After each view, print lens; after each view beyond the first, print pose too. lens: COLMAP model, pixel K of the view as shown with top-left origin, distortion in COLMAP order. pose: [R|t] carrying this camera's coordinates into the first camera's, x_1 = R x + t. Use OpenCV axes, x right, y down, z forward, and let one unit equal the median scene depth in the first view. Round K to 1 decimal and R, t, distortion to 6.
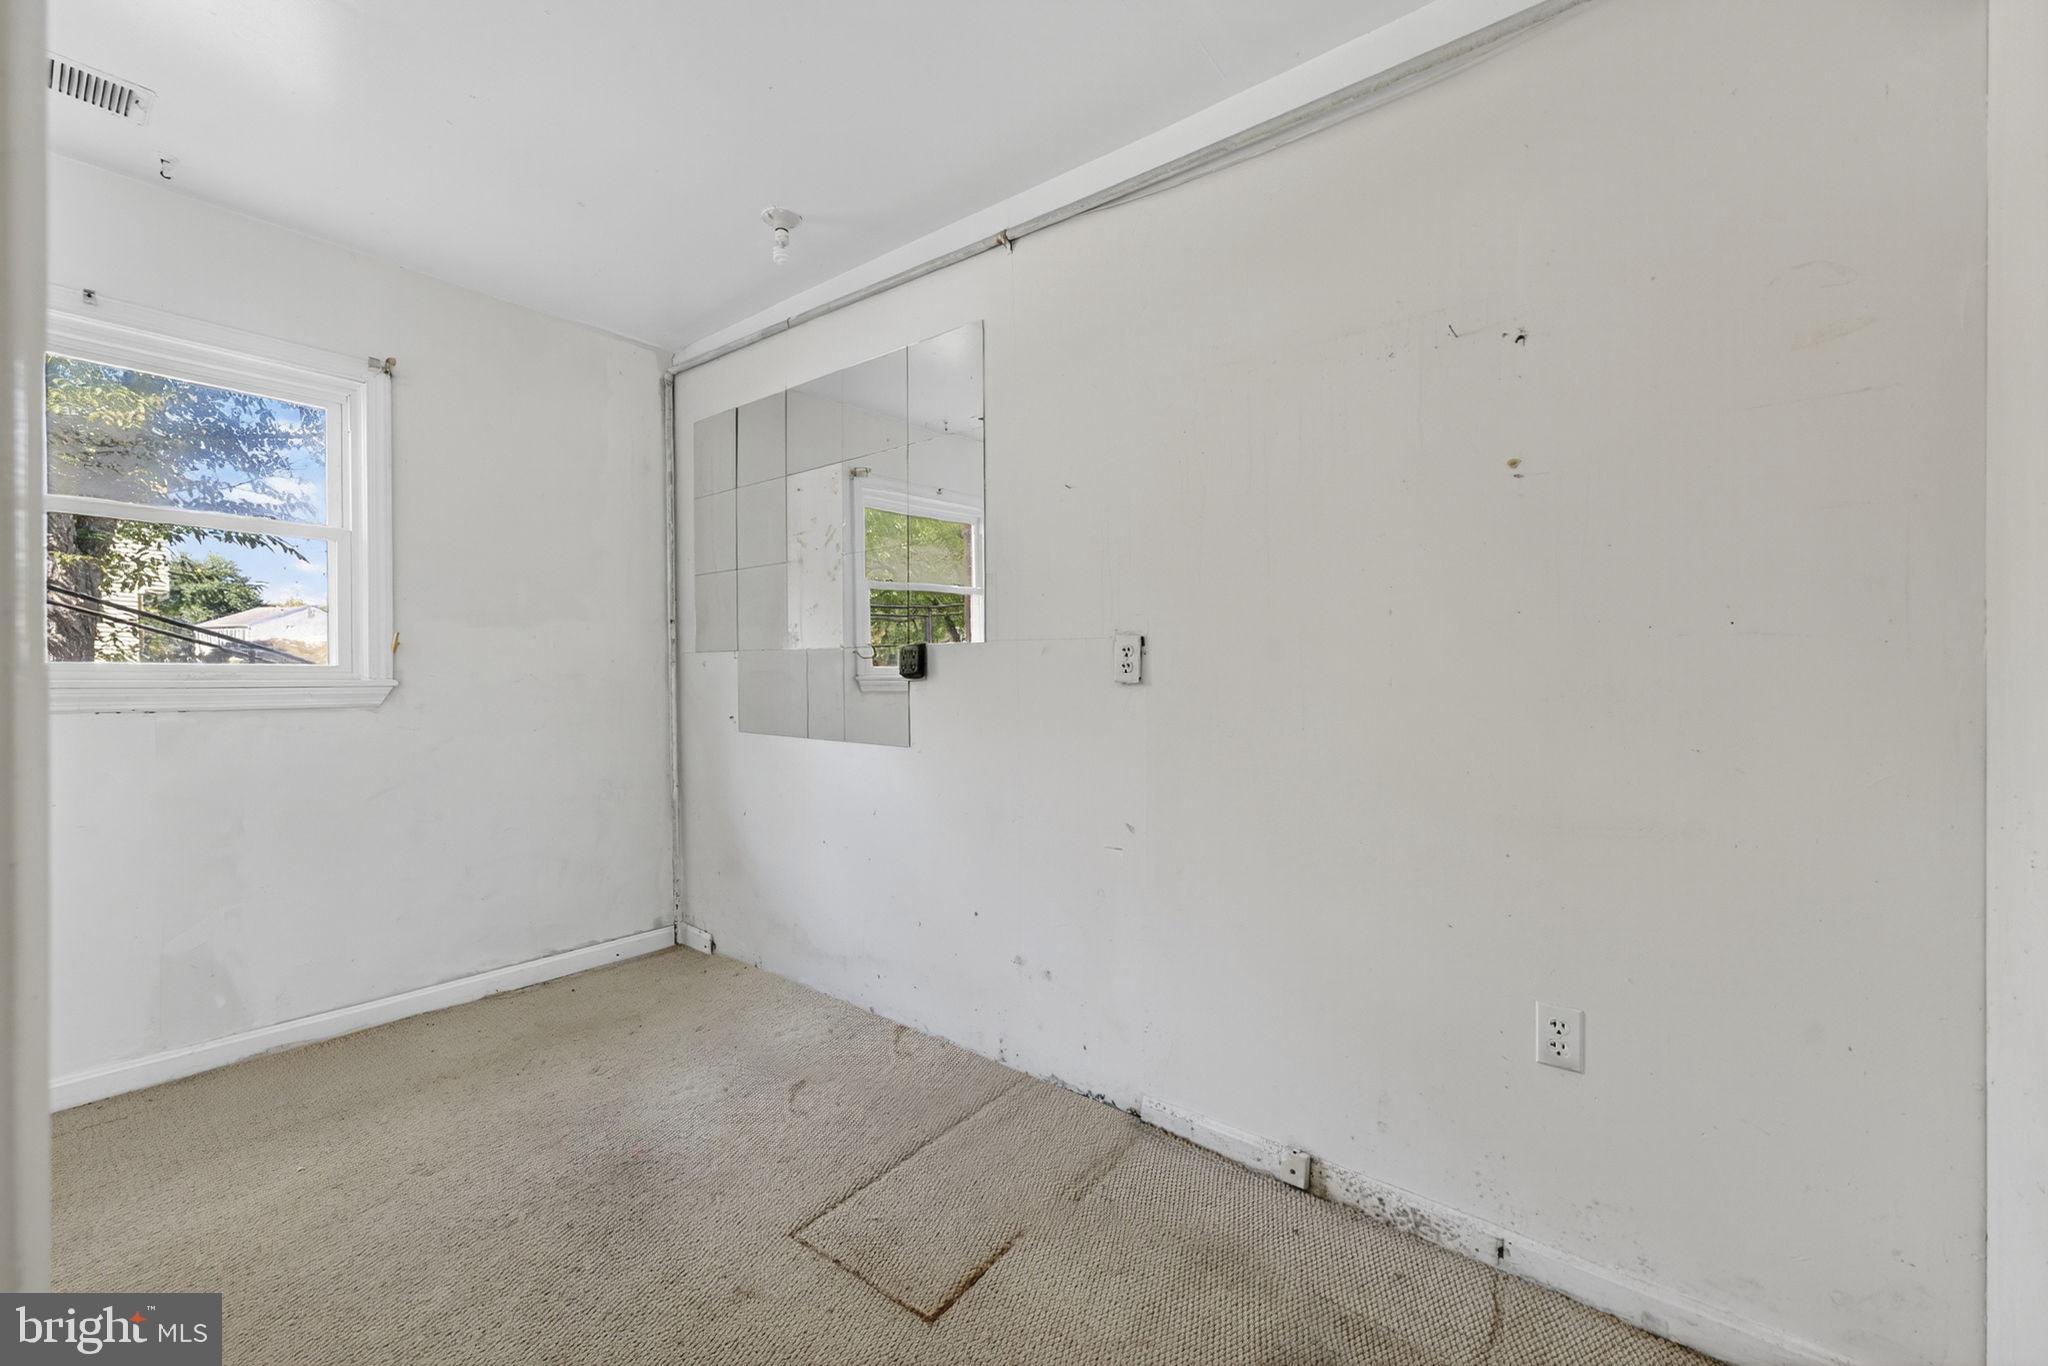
lens RADIAL K [[844.2, 0, 1034.9], [0, 844.2, 674.8], [0, 0, 1]] dist [0.002508, 0.004020]
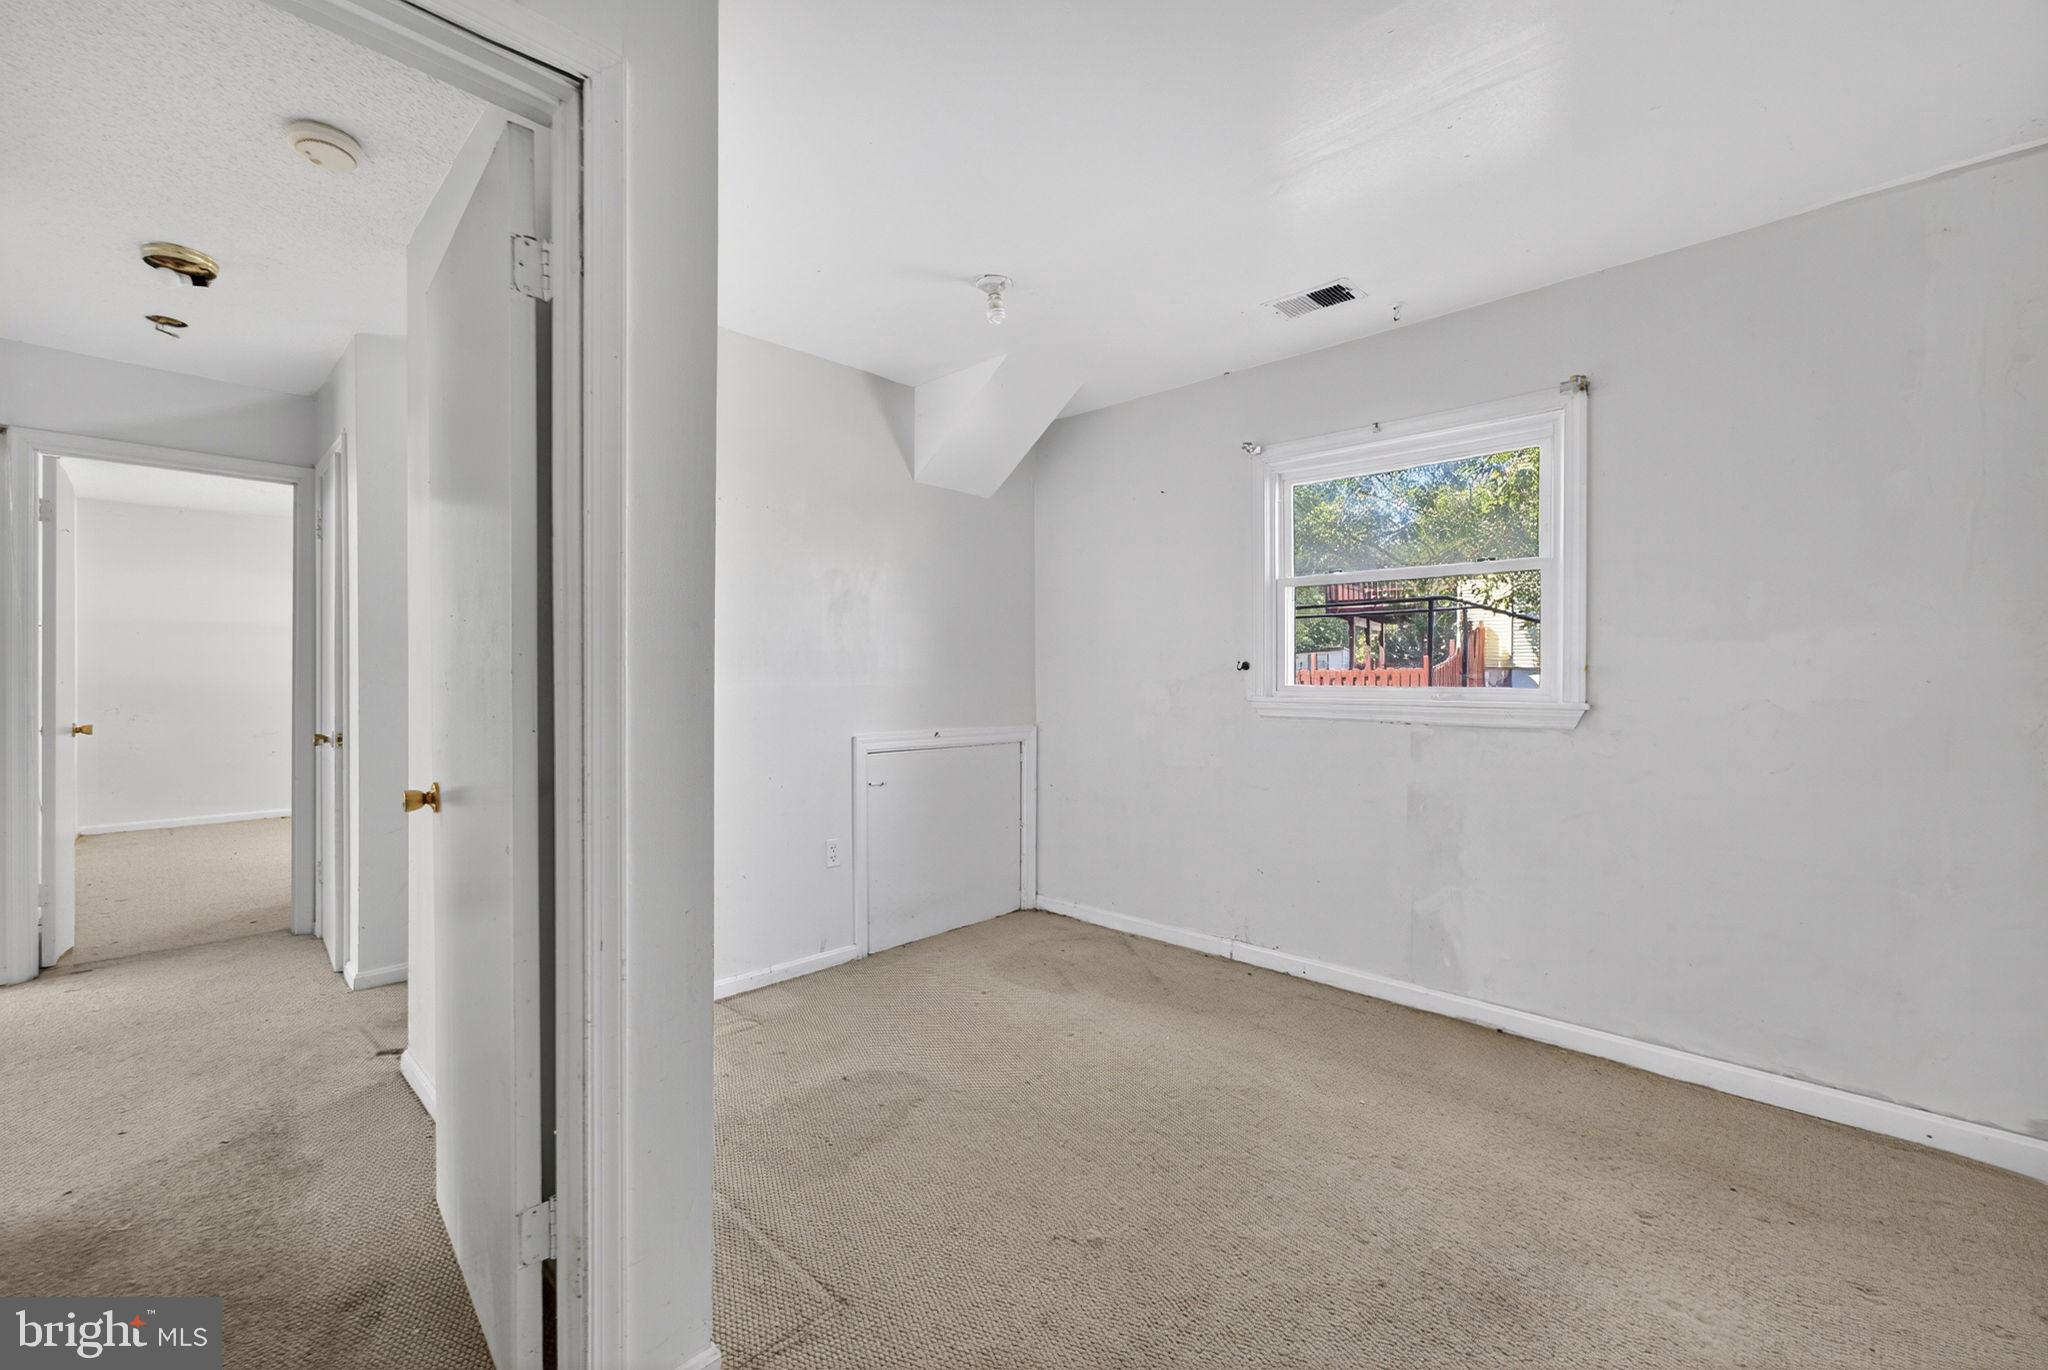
lens RADIAL K [[844.2, 0, 1031.9], [0, 844.2, 693.6], [0, 0, 1]] dist [0.002508, 0.004020]
pose [[-0.117649, 0.008384, -0.993020, 0.286832], [-0.011297, 0.999888, 0.009781, -0.007794], [0.992991, 0.012368, -0.117541, 0.486647]]
